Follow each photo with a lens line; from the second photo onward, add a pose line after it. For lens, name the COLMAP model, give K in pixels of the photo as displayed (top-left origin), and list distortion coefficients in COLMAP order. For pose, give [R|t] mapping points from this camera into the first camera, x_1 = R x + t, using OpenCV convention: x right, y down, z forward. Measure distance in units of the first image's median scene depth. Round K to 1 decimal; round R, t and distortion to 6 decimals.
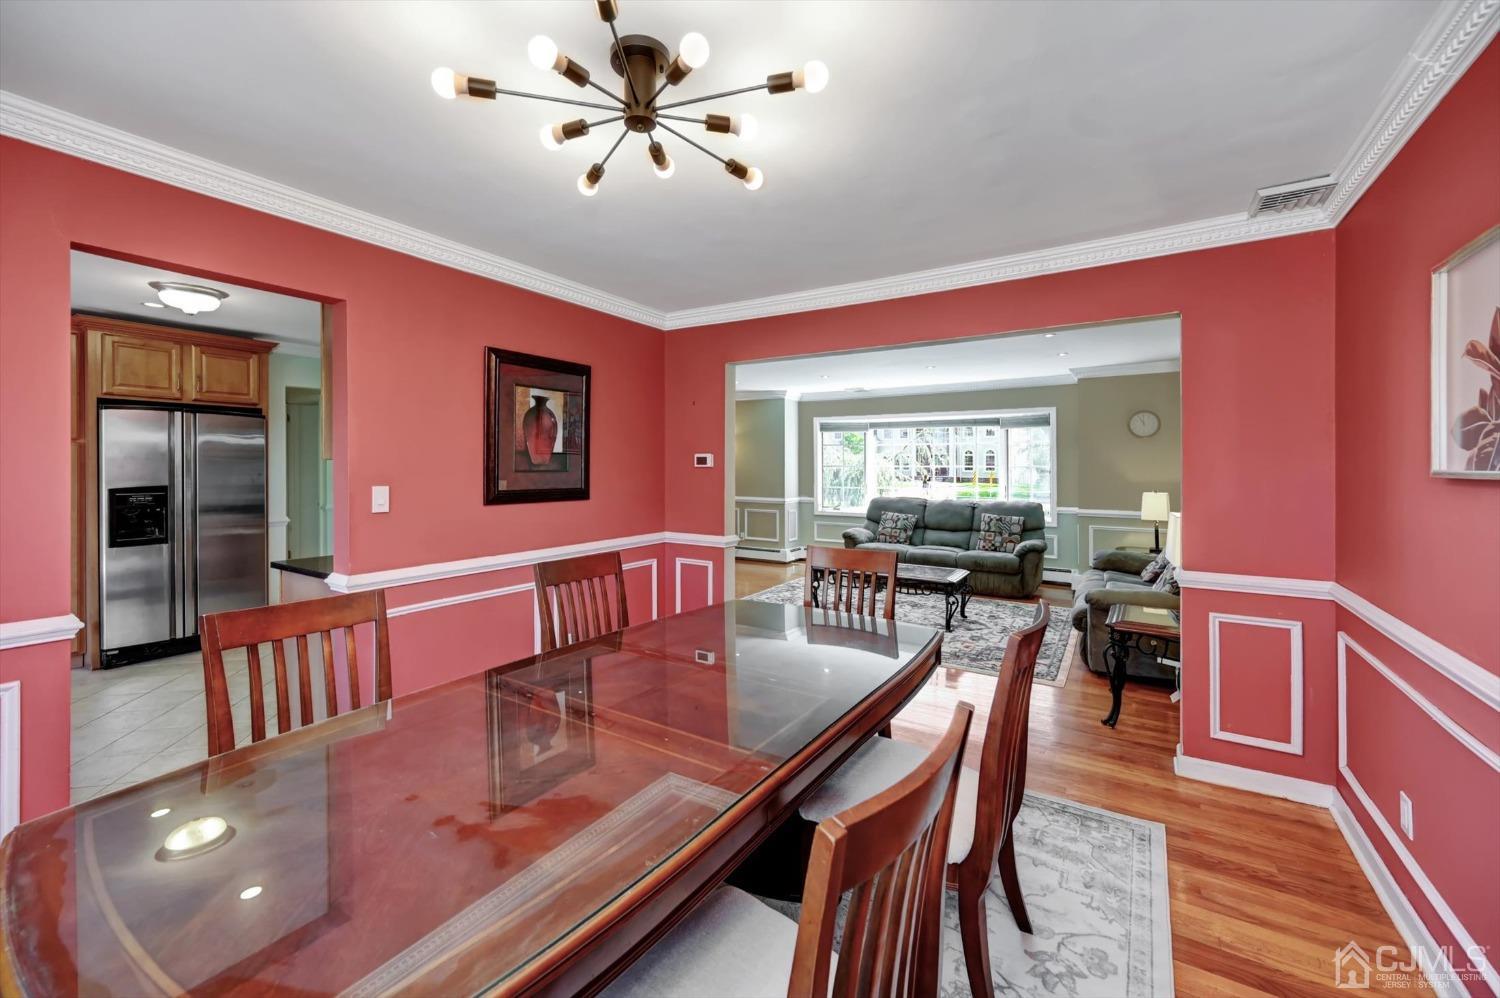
lens RADIAL K [[606.5, 0, 744.2], [0, 606.5, 467.3], [0, 0, 1]] dist [-0.001110, 0.000445]
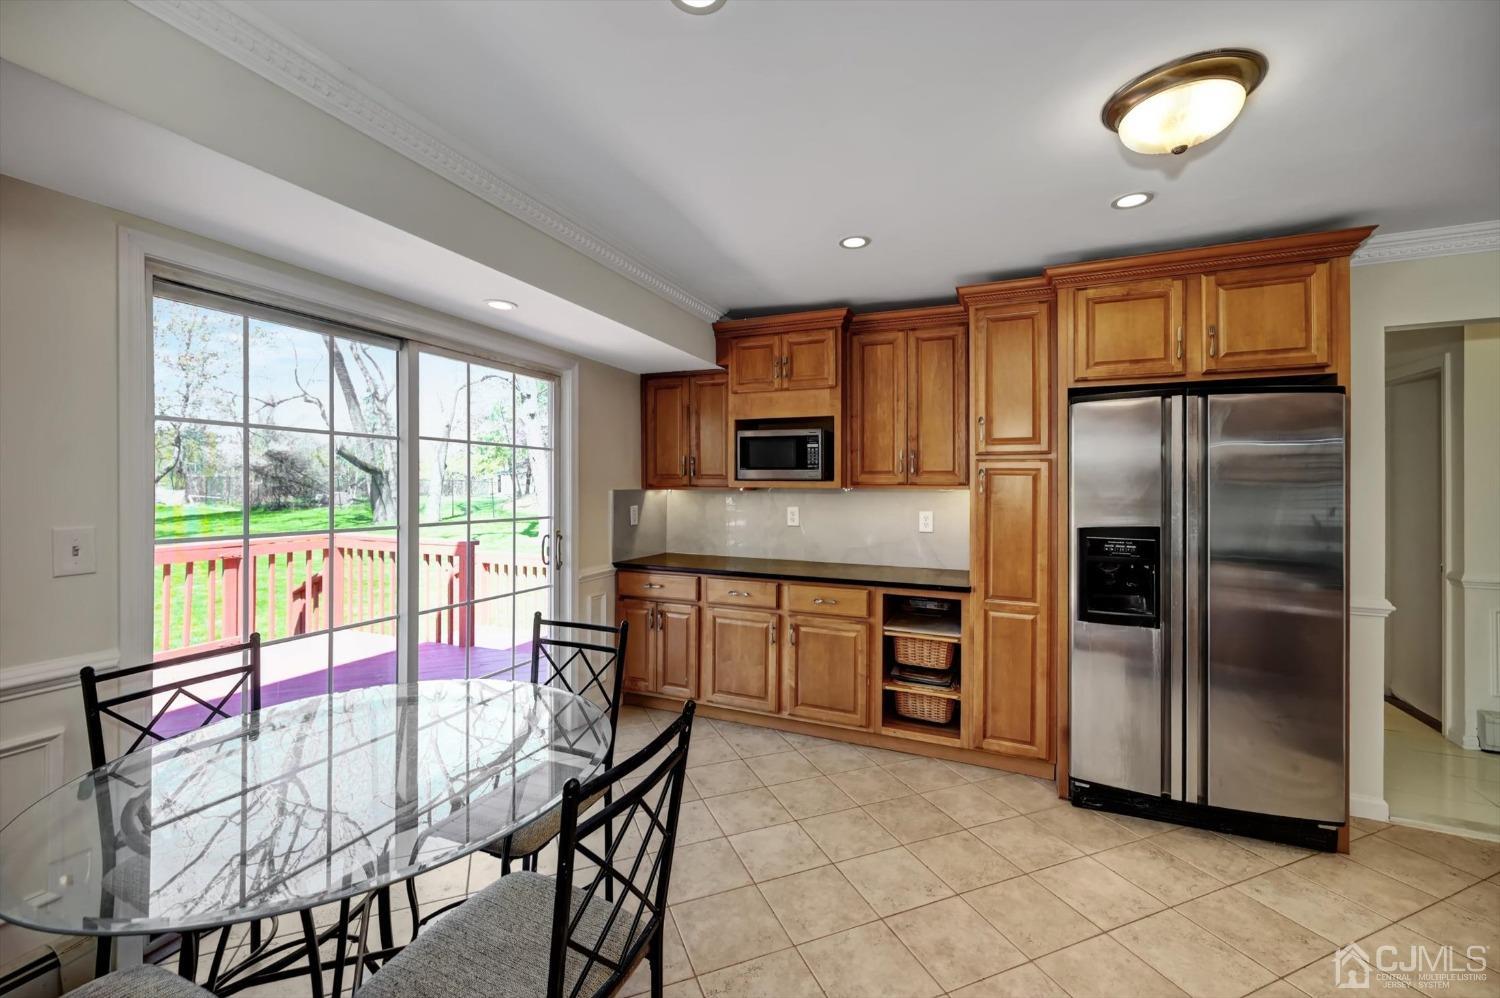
lens RADIAL K [[606.5, 0, 748.6], [0, 606.5, 493.5], [0, 0, 1]] dist [-0.001110, 0.000445]
pose [[0.165899, 0.003435, -0.986137, -0.432901], [-0.004936, 0.999984, 0.002653, -0.000885], [0.986130, 0.004428, 0.165914, 0.500417]]
